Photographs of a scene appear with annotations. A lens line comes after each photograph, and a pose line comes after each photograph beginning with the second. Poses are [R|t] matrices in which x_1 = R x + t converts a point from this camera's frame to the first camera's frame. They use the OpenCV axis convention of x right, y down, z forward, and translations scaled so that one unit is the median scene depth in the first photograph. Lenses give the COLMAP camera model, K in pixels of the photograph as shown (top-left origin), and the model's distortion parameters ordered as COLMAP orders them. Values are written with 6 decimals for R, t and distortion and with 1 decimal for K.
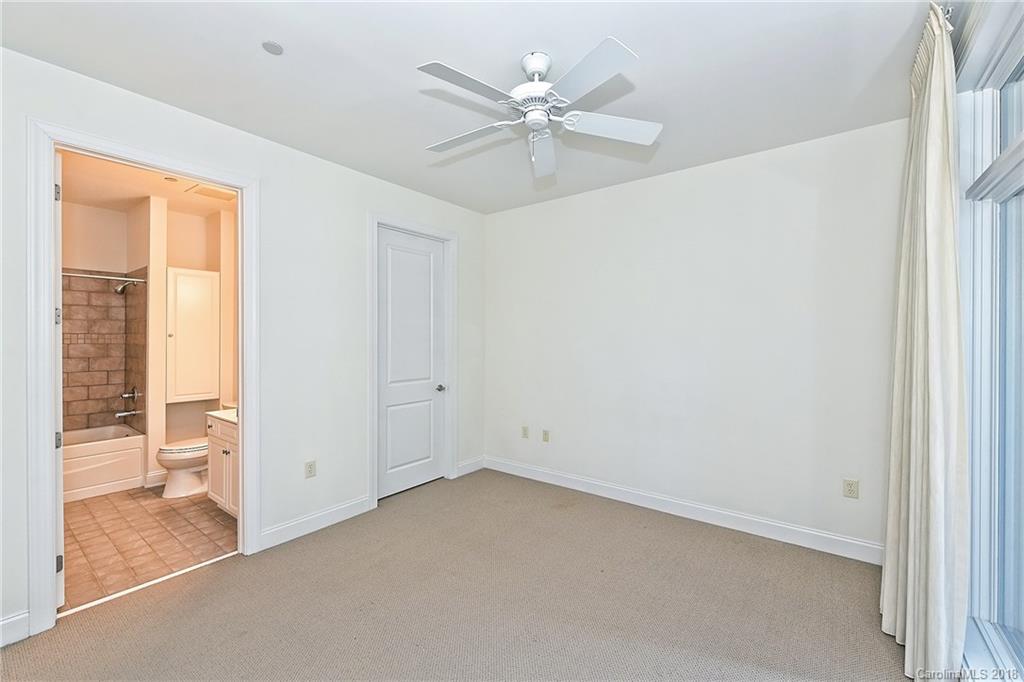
lens RADIAL K [[420.6, 0, 515.1], [0, 420.6, 342.6], [0, 0, 1]] dist [-0.001523, -0.000265]
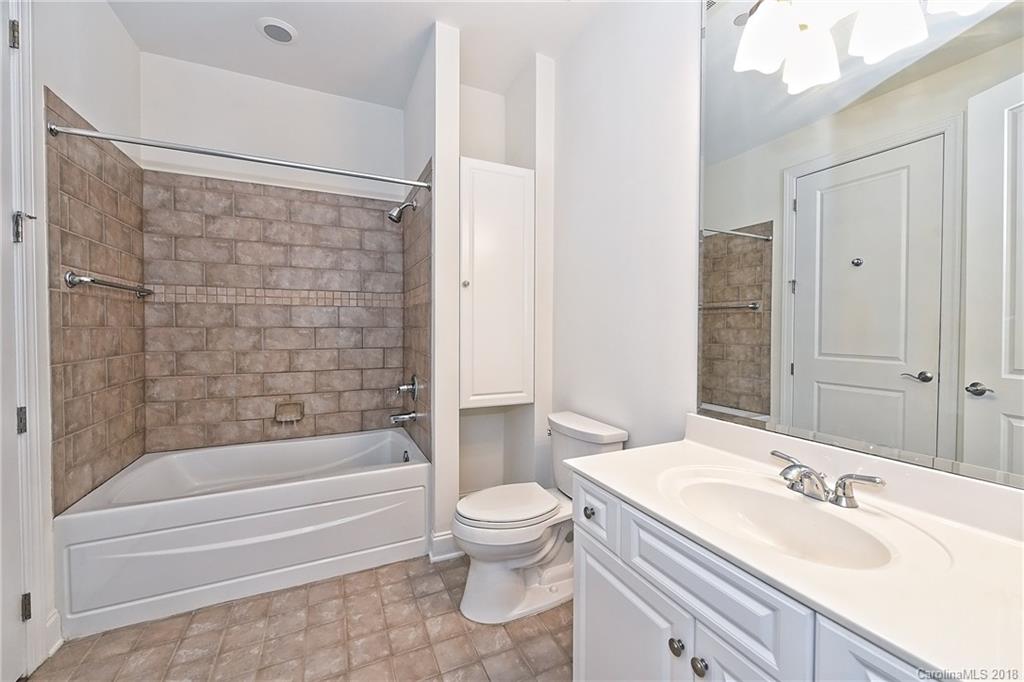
lens RADIAL K [[407.3, 0, 510.7], [0, 407.3, 337.4], [0, 0, 1]] dist [0.009758, -0.004871]
pose [[0.879283, 0.007137, -0.476246, -0.493771], [0.001065, 0.999856, 0.016952, 0.040680], [0.476299, -0.015413, 0.879148, 0.537941]]
